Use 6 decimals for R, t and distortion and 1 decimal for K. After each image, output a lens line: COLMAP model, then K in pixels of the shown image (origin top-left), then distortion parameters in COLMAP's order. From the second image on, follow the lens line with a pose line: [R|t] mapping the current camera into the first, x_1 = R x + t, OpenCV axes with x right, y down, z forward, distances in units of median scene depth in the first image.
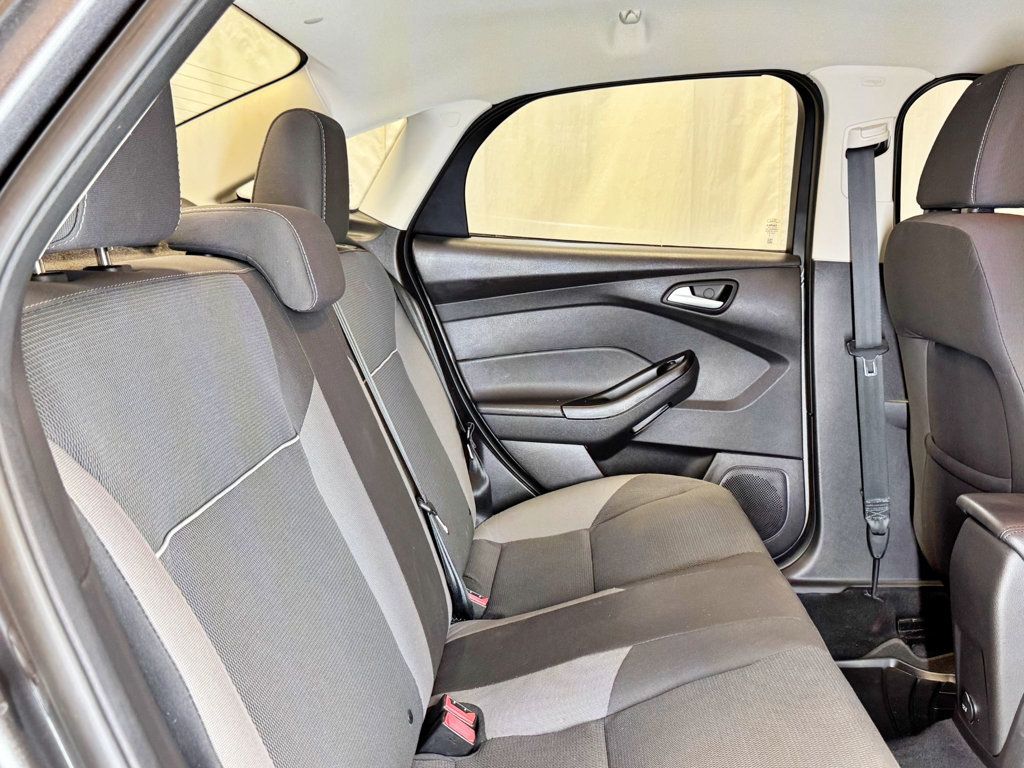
lens RADIAL K [[945.9, 0, 512.0], [0, 945.9, 384.0], [0, 0, 1]] dist [0.174975, -0.384900]
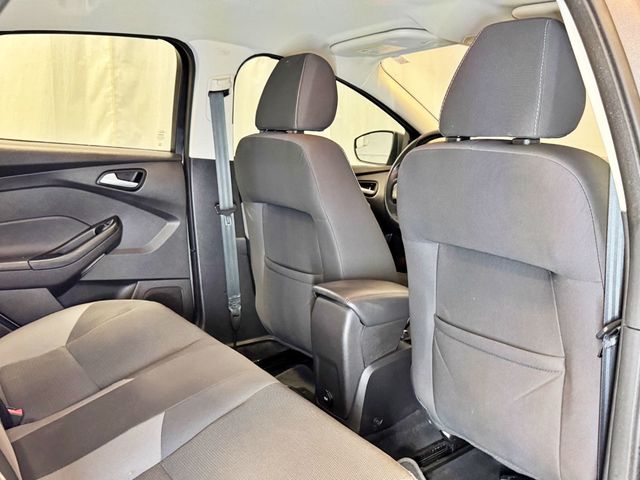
lens RADIAL K [[591.2, 0, 320.0], [0, 591.2, 240.0], [0, 0, 1]] dist [0.174975, -0.384900]
pose [[0.779794, -0.078195, 0.621133, -0.155330], [0.070922, 0.996816, 0.036453, -0.008976], [-0.622006, 0.015626, 0.782857, 0.061425]]
